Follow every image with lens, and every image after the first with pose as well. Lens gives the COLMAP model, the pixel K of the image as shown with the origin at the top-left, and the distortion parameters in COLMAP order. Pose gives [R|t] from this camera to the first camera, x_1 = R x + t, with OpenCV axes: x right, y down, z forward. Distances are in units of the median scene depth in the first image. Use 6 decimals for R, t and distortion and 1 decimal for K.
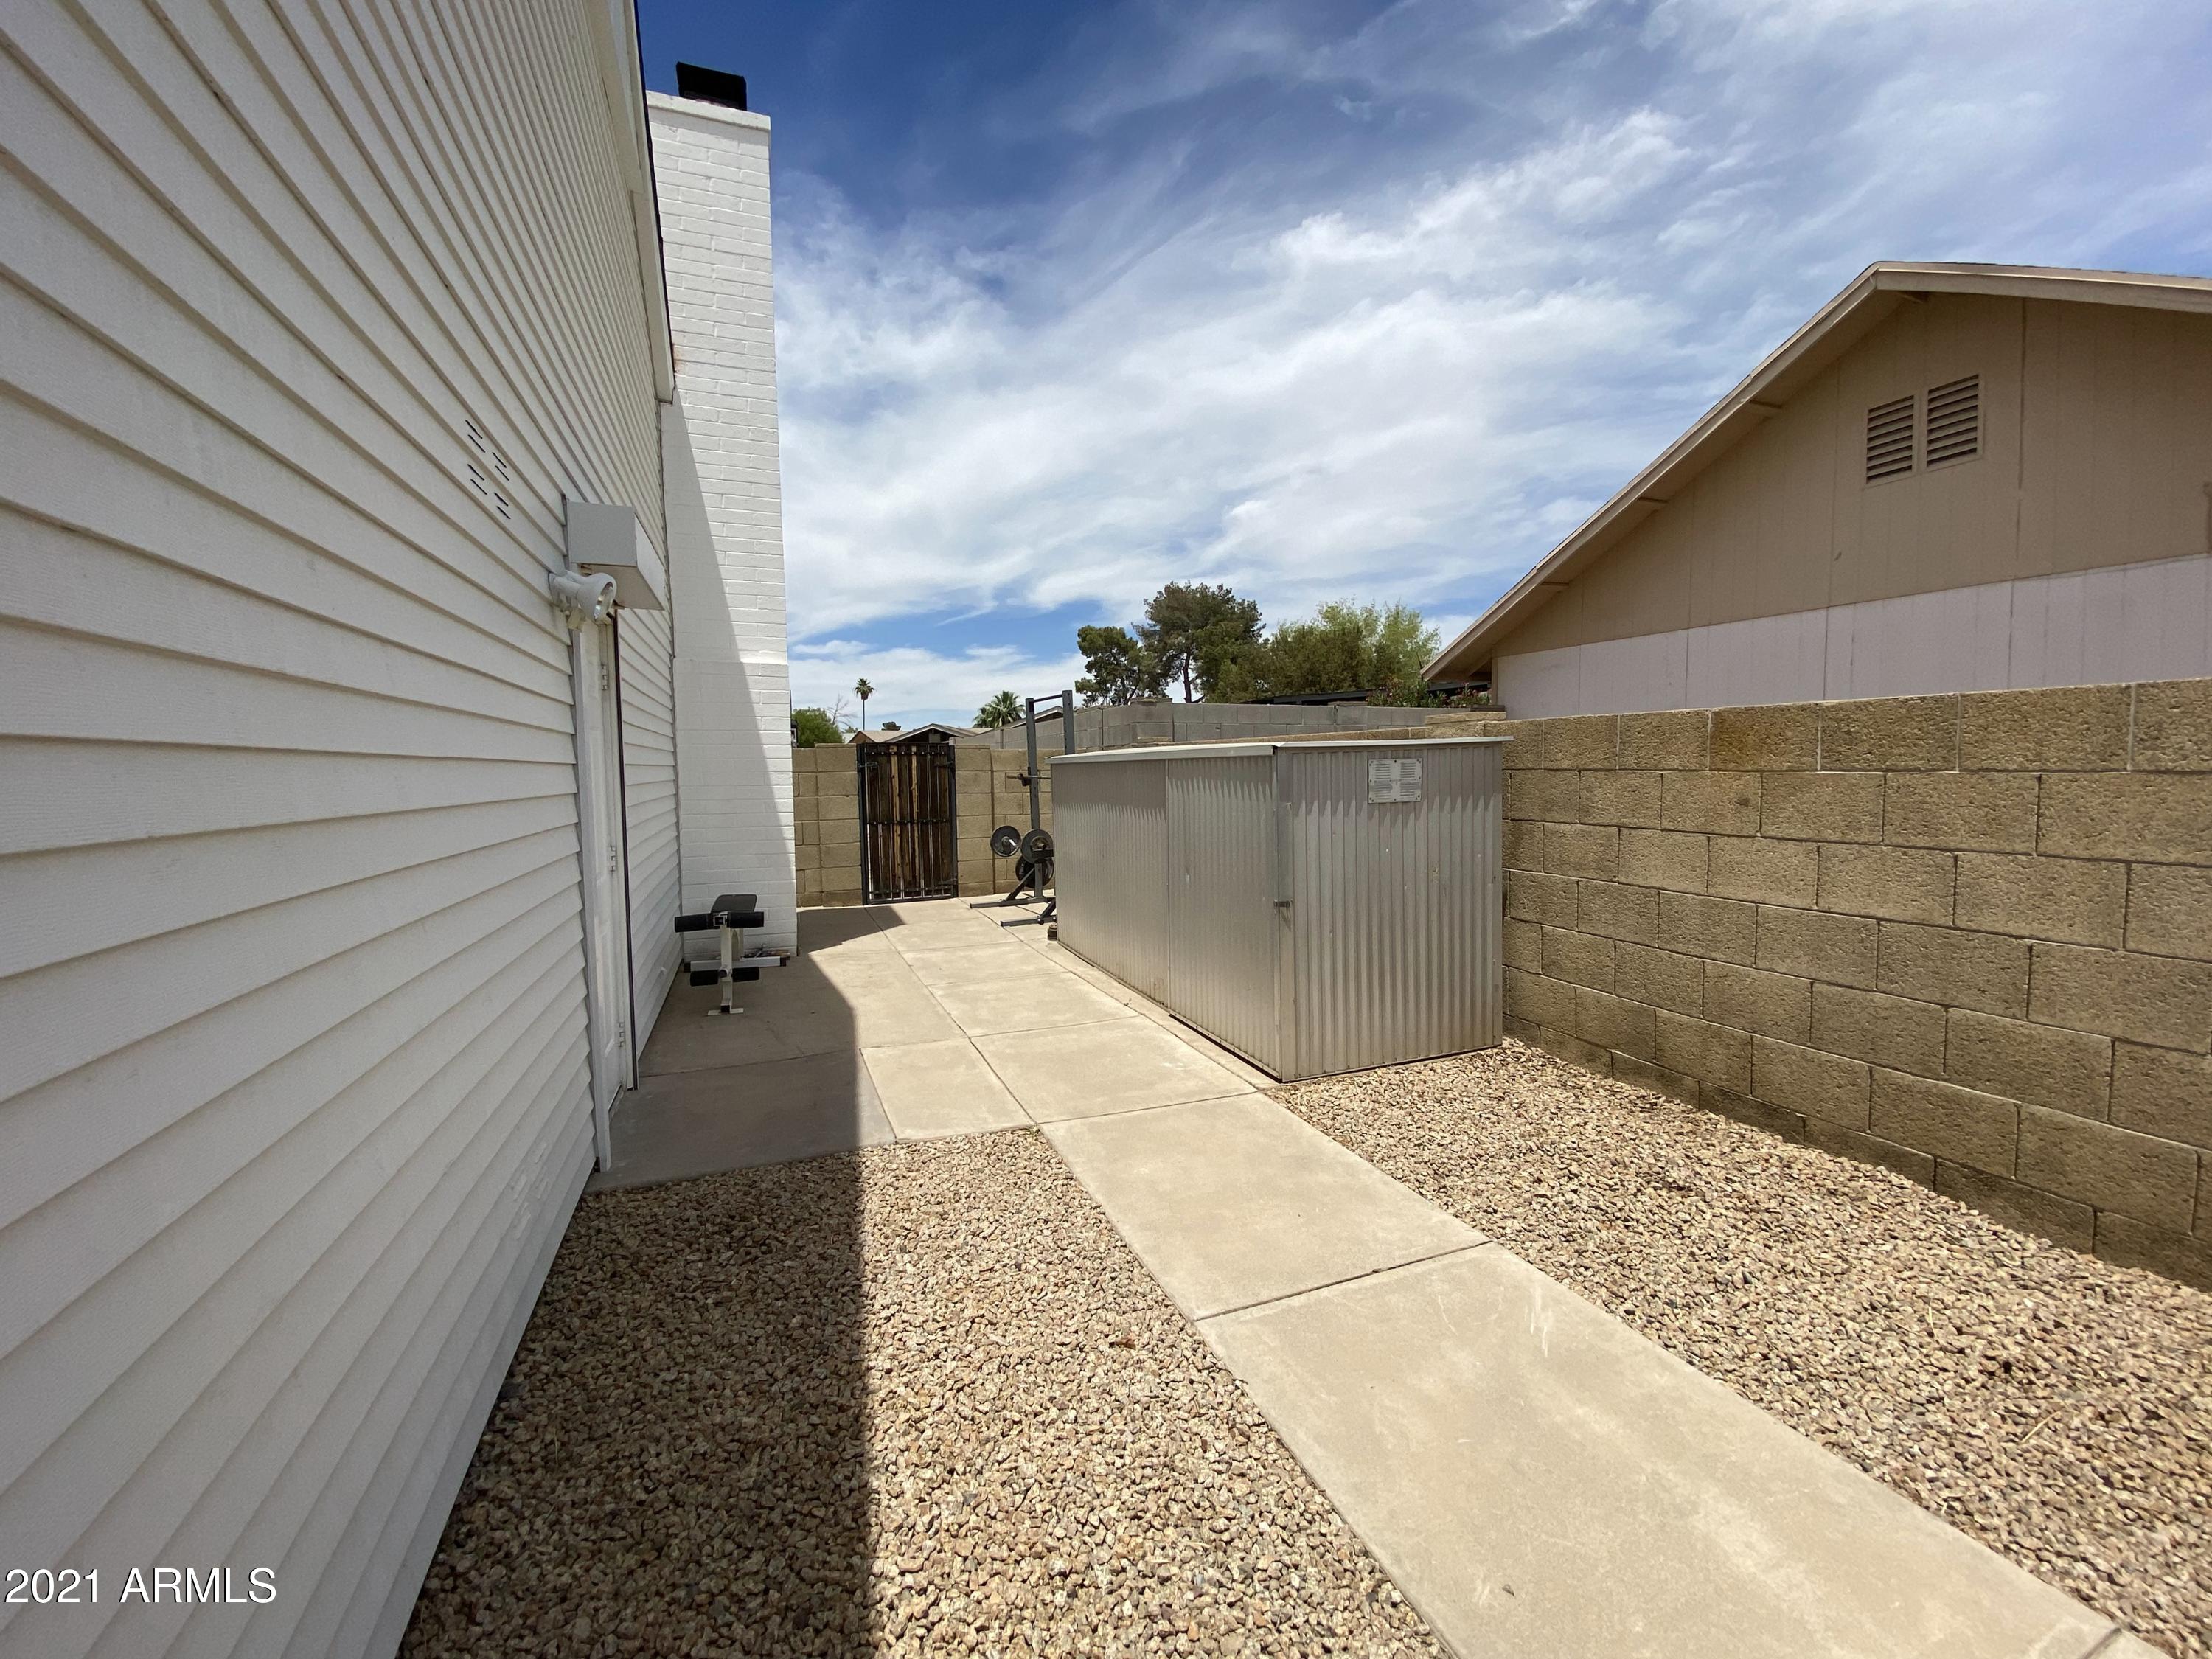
lens RADIAL K [[897.9, 0, 1106.0], [0, 897.9, 829.5], [0, 0, 1]] dist [-0.000359, -0.000110]
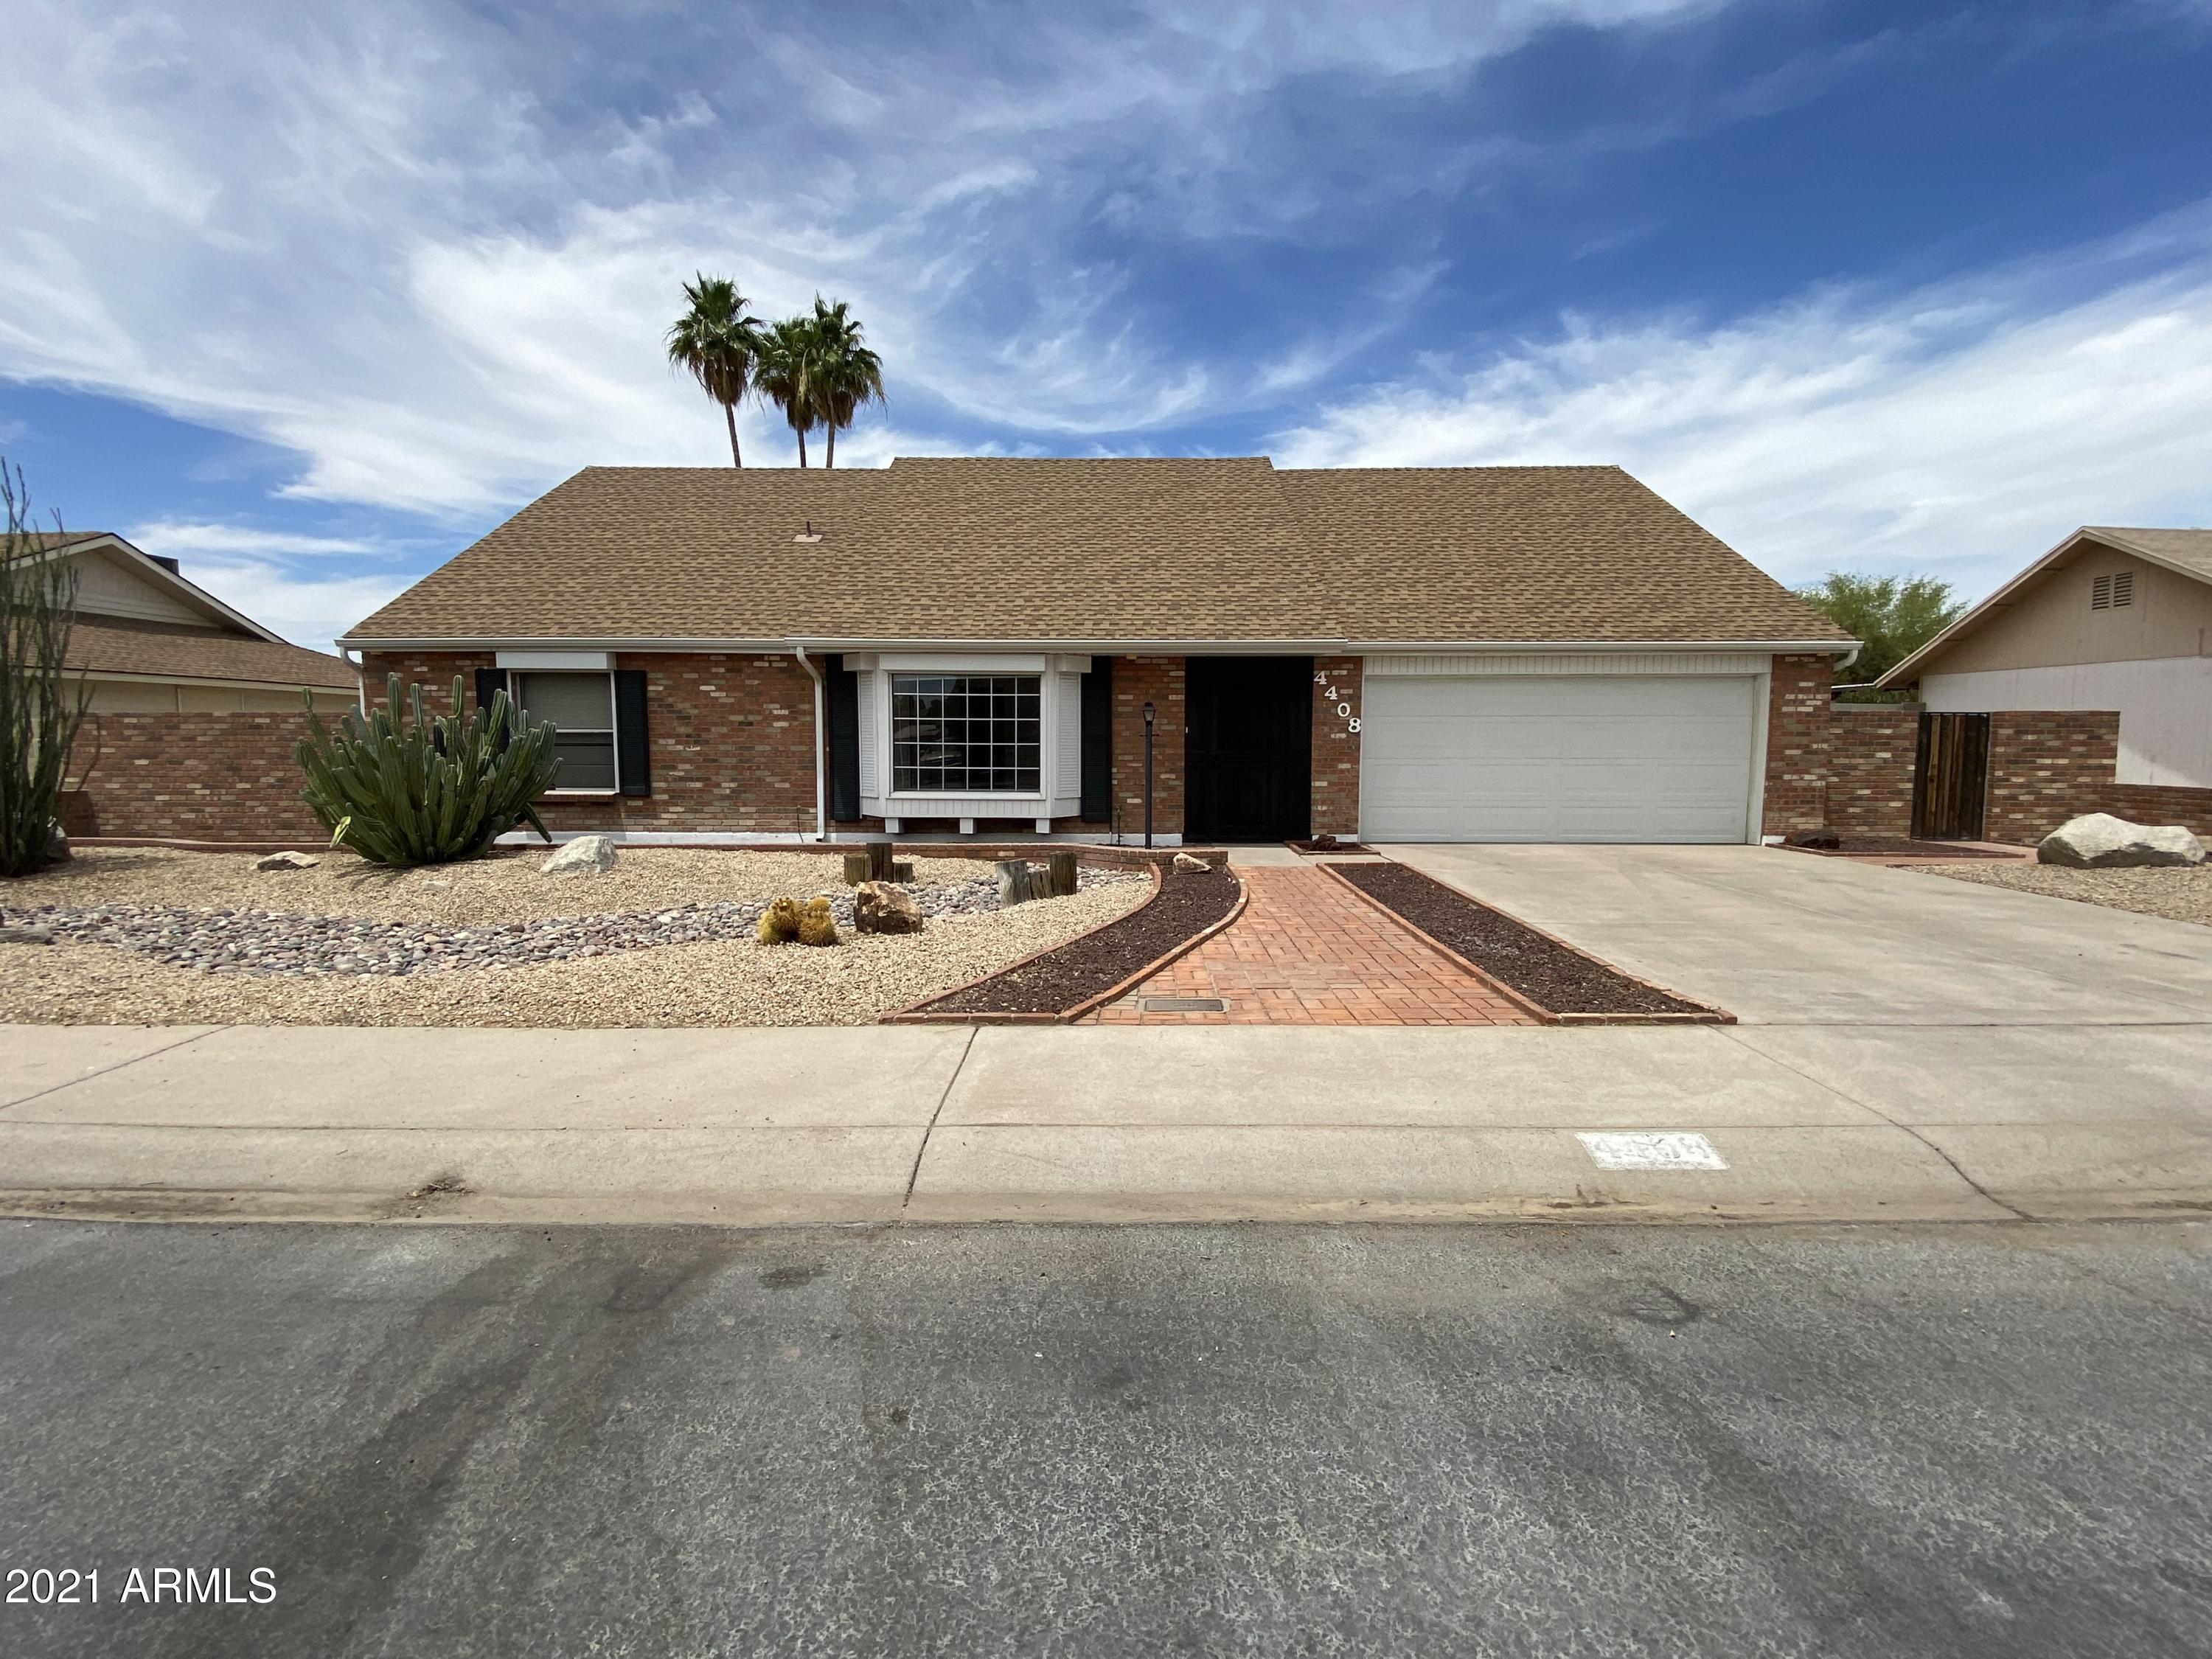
lens RADIAL K [[1014.8, 0, 1106.0], [0, 1014.8, 829.5], [0, 0, 1]] dist [0.039435, -0.040753]
pose [[0.930508, 0.044087, -0.363610, -0.077786], [-0.036798, 0.998959, 0.026951, 0.027735], [0.364419, -0.011698, 0.931161, -0.351132]]
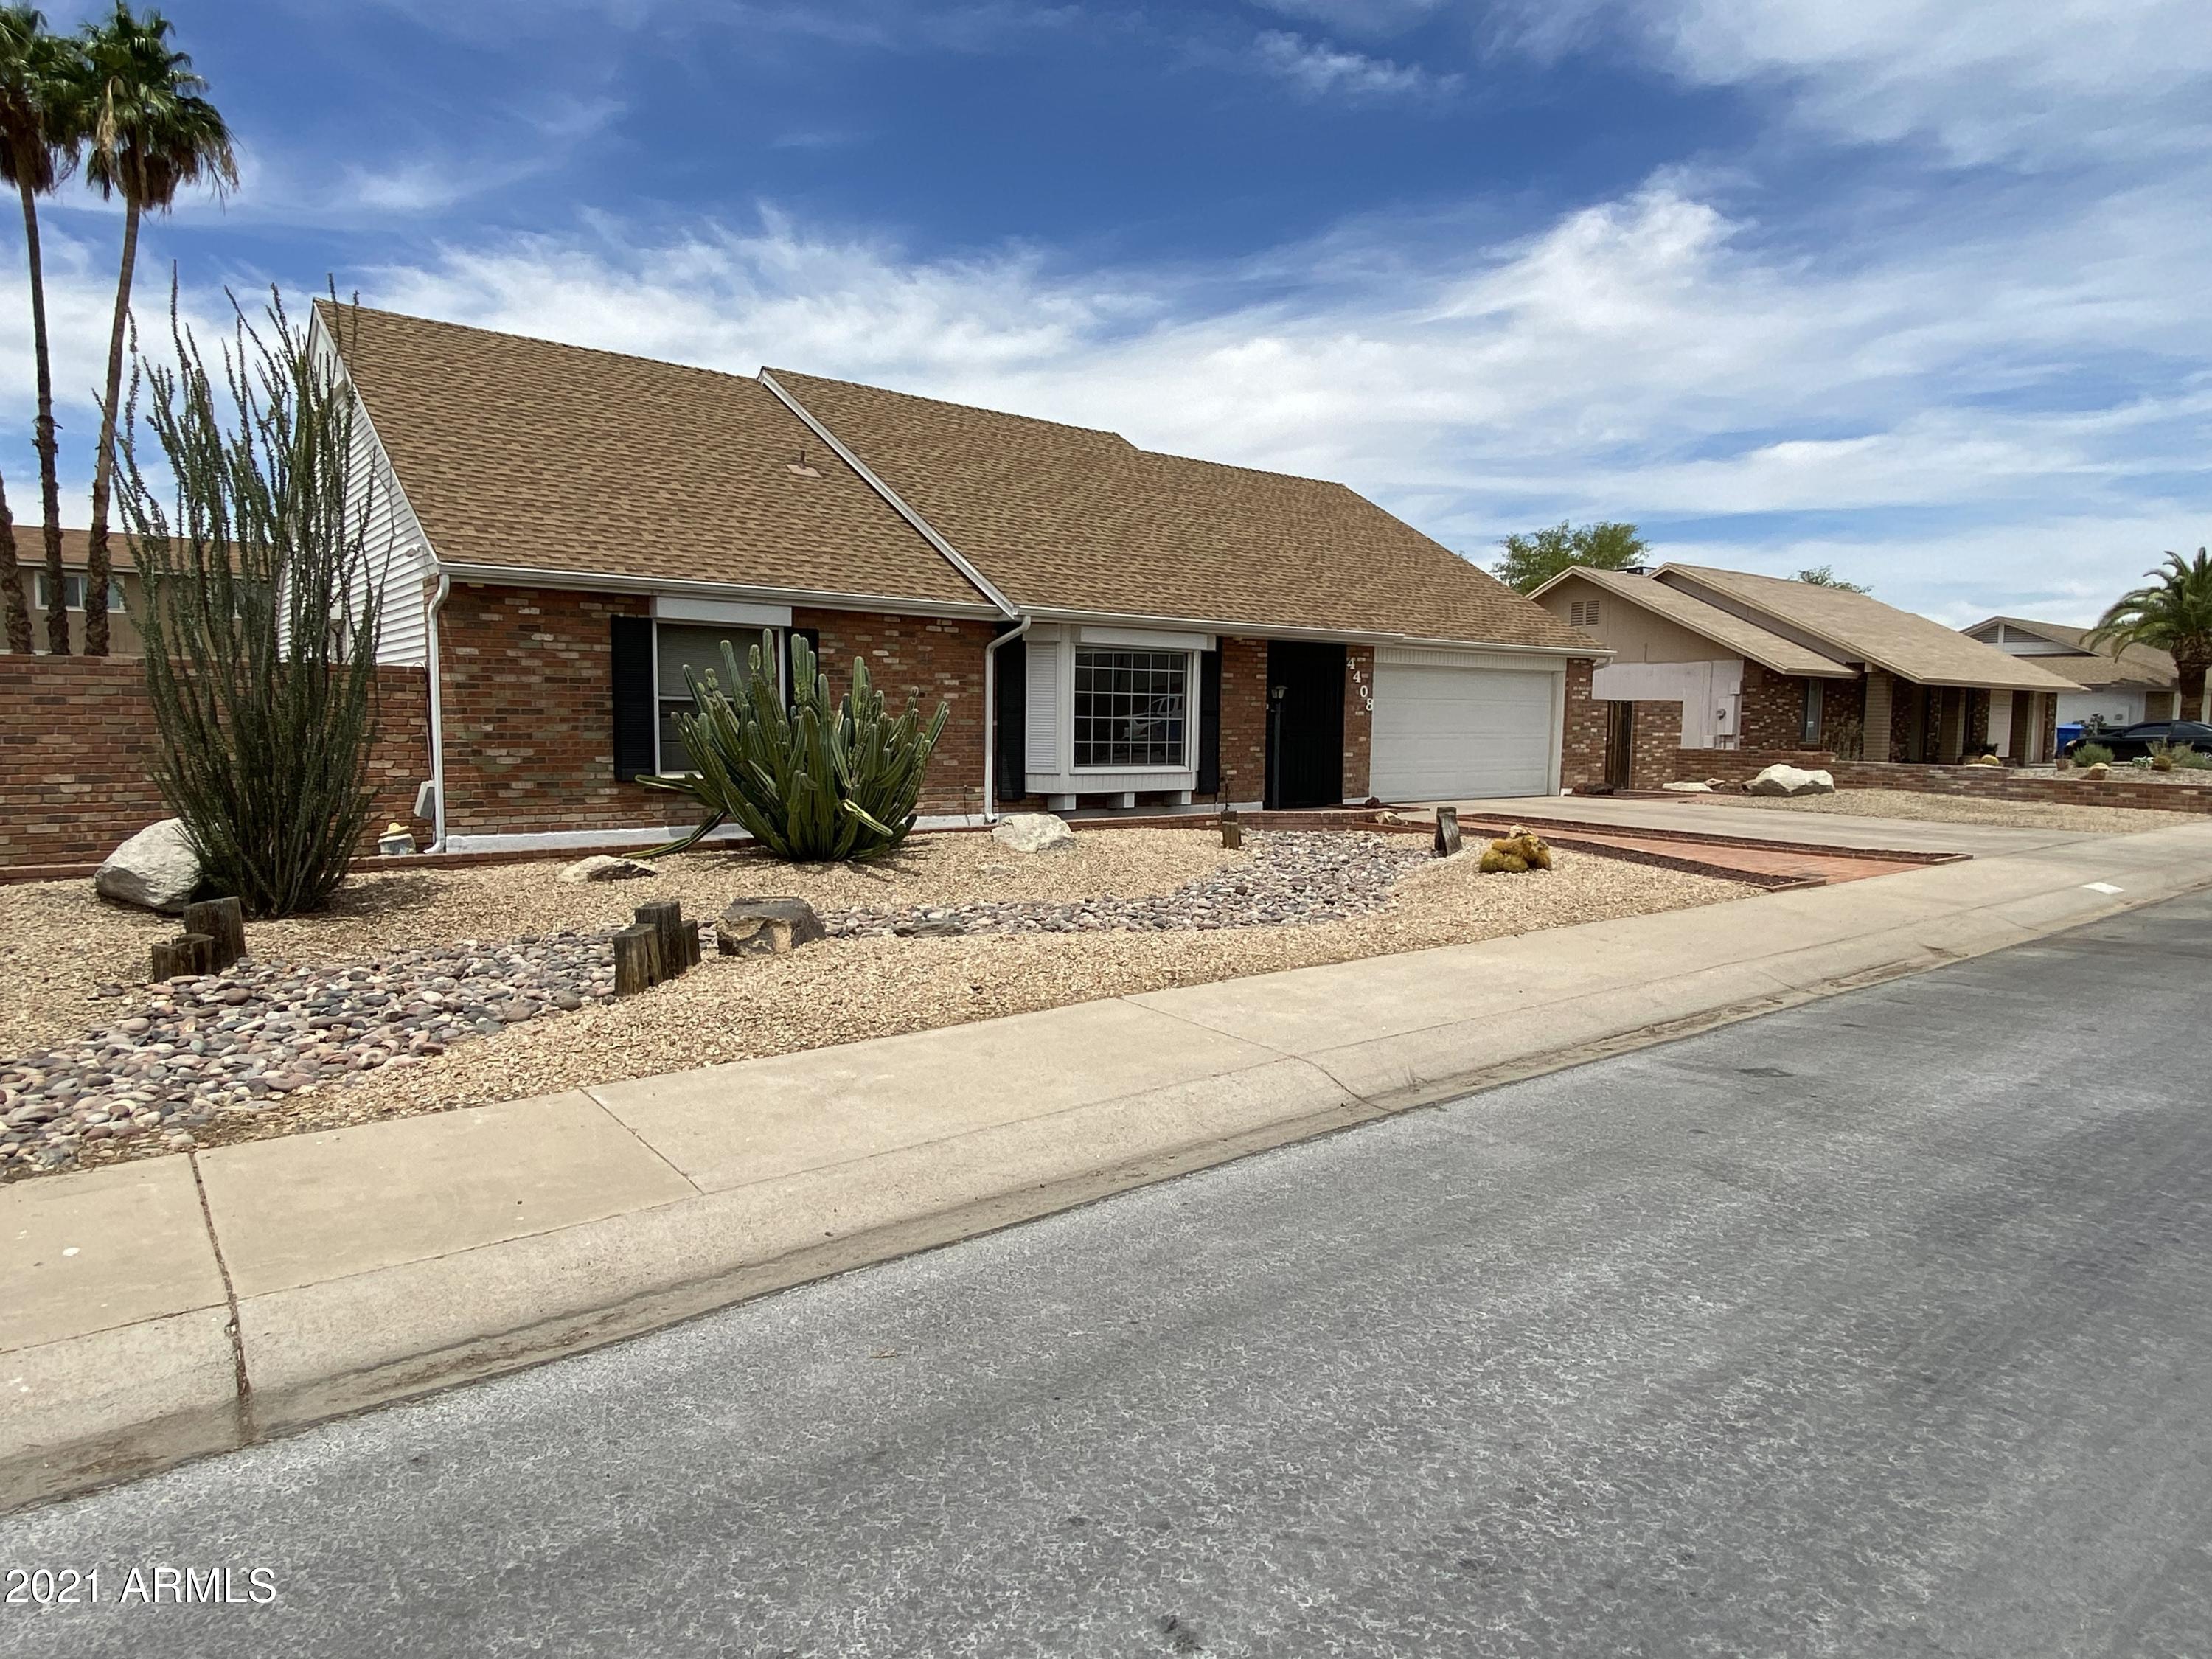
lens RADIAL K [[1287.5, 0, 1106.0], [0, 1287.5, 829.5], [0, 0, 1]] dist [0.066541, -0.067101]
pose [[0.954827, -0.005040, 0.297119, -0.315590], [0.000239, 0.999869, 0.016196, 0.037580], [-0.297161, -0.015393, 0.954703, -0.439138]]
